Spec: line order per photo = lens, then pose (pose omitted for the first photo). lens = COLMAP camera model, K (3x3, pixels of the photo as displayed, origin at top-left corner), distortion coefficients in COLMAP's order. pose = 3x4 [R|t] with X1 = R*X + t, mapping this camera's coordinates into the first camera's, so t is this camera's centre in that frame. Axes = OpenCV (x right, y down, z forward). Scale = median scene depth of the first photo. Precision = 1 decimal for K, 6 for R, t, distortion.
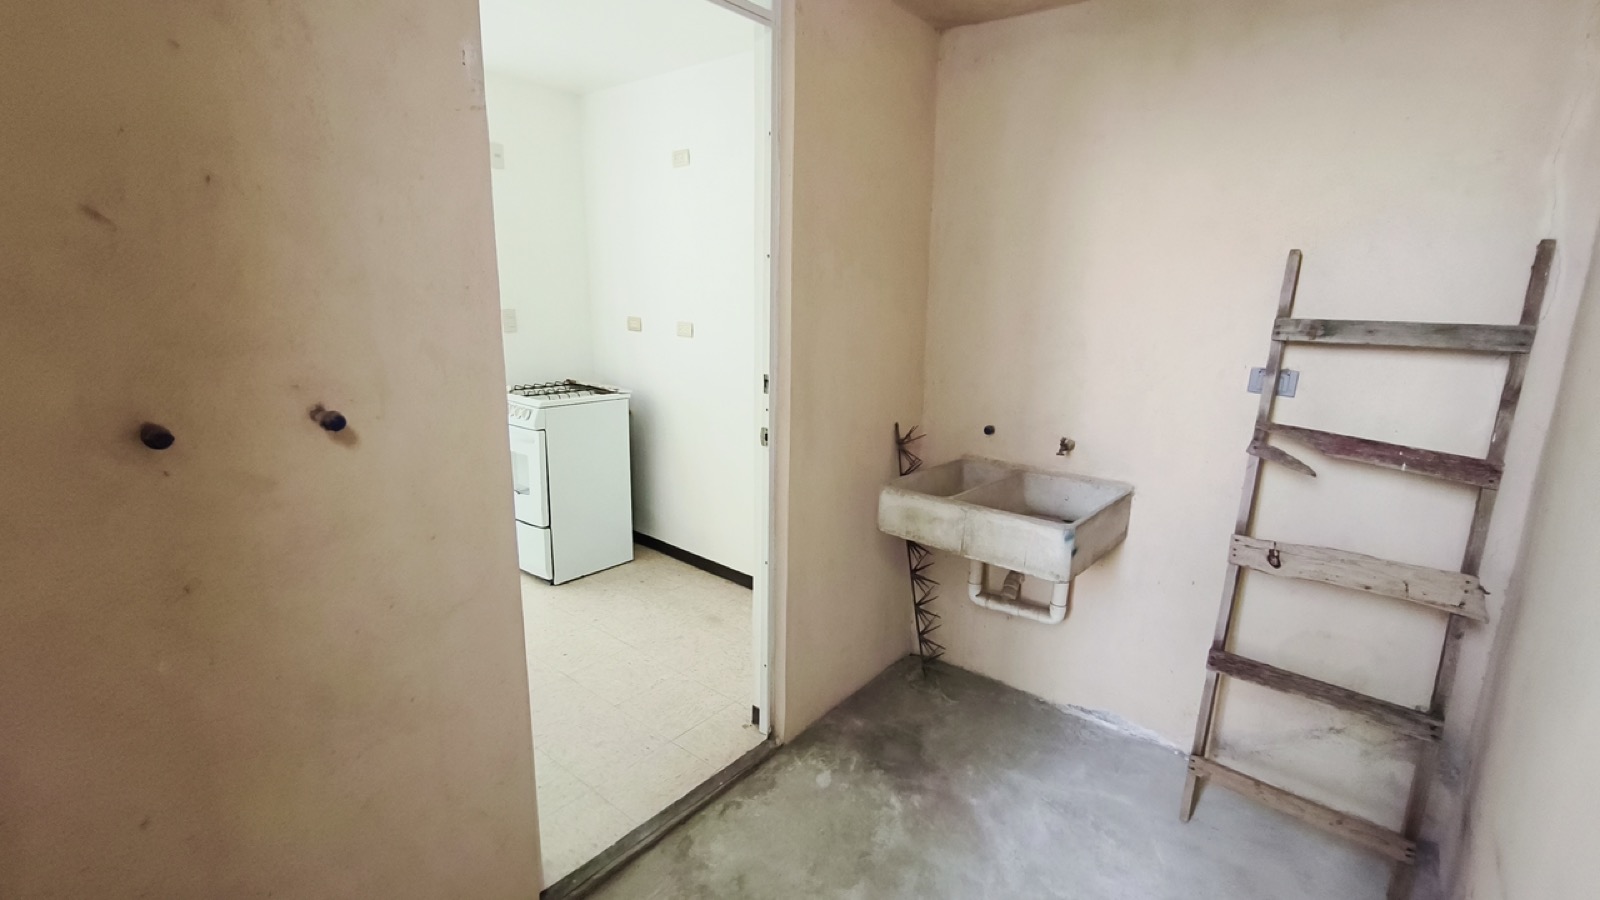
lens RADIAL K [[703.2, 0, 816.1], [0, 703.2, 444.1], [0, 0, 1]] dist [-0.004466, 0.004248]
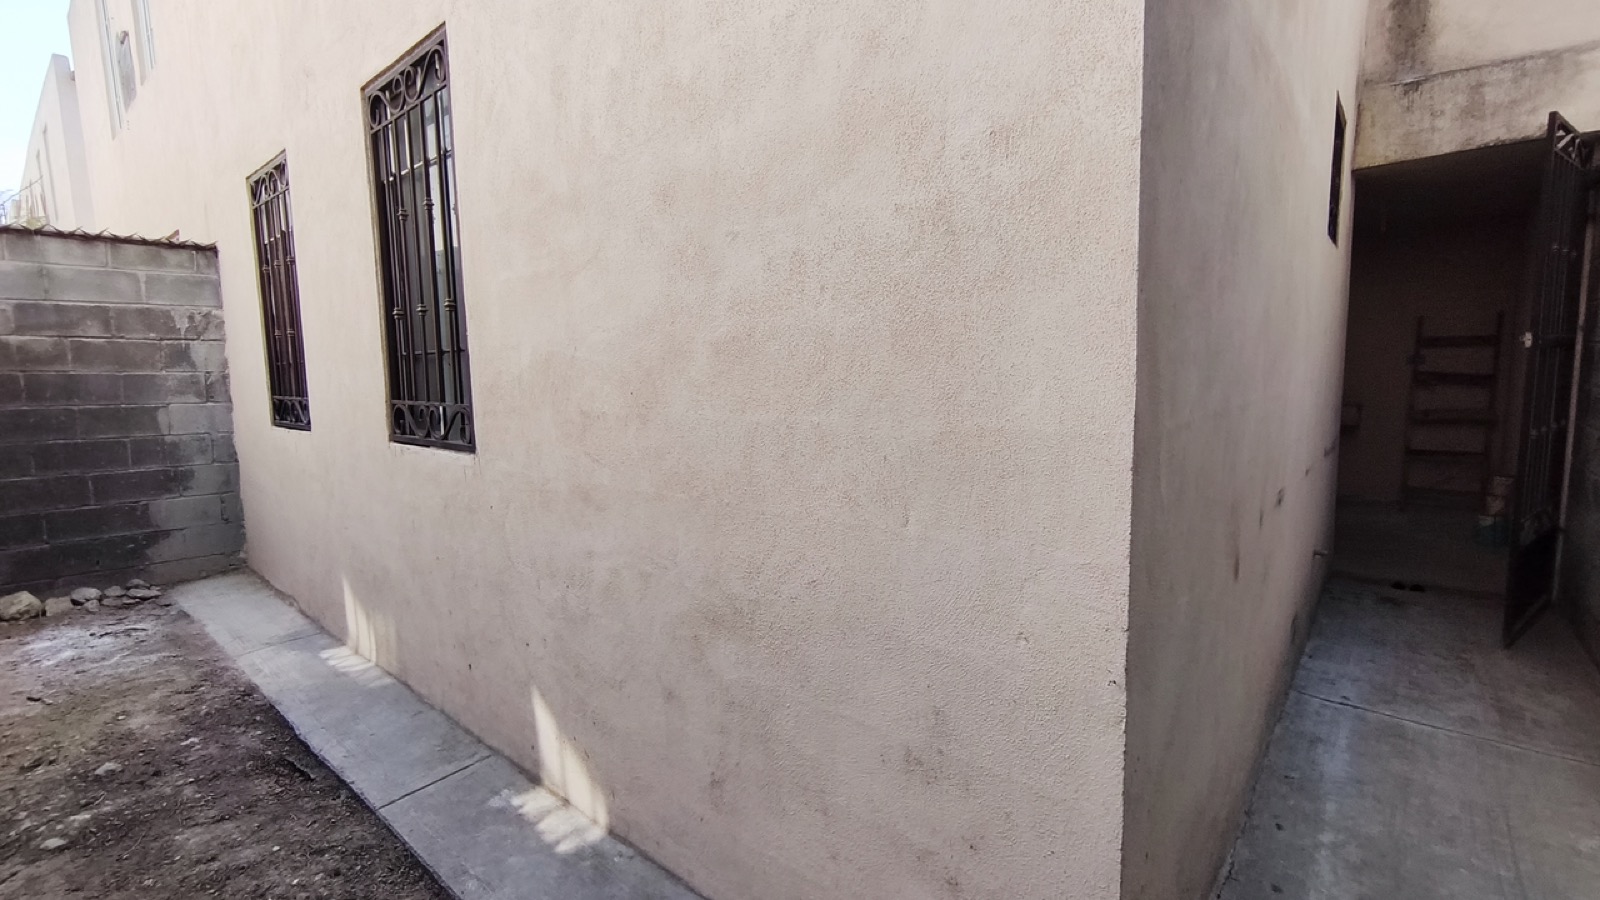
lens RADIAL K [[703.2, 0, 807.4], [0, 703.2, 448.1], [0, 0, 1]] dist [-0.004466, 0.004248]
pose [[0.998768, -0.038837, -0.030892, -1.813867], [0.035832, 0.995067, -0.092504, 0.457710], [0.034332, 0.091283, 0.995233, -1.980311]]
